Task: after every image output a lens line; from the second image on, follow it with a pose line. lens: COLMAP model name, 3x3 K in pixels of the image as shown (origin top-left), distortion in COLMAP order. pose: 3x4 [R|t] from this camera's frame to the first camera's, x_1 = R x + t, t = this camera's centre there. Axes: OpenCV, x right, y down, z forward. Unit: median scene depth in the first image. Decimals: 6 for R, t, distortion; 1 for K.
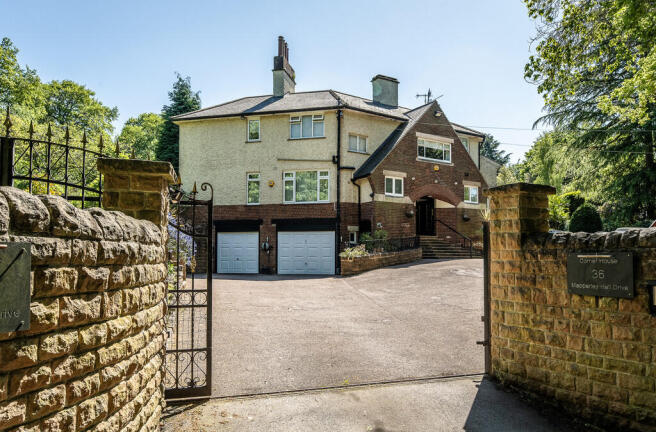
lens RADIAL K [[454.6, 0, 328.3], [0, 454.6, 218.3], [0, 0, 1]] dist [-0.000755, -0.000016]
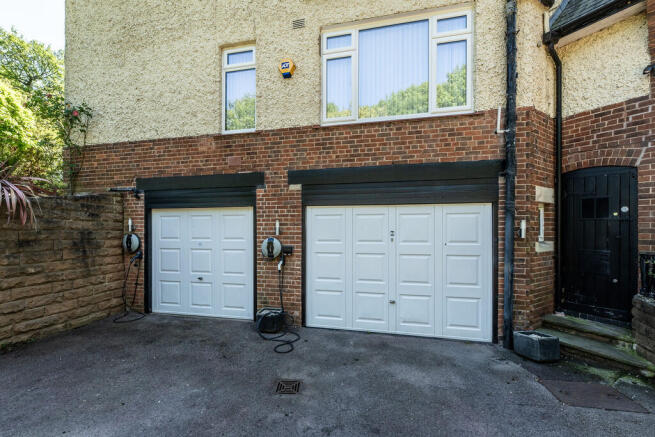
lens RADIAL K [[276.2, 0, 326.6], [0, 276.2, 216.2], [0, 0, 1]] dist [-0.001096, -0.000009]
pose [[0.999977, -0.001736, 0.006572, -0.097304], [0.001481, 0.999252, 0.038644, 0.028987], [-0.006635, -0.038634, 0.999231, 0.788432]]
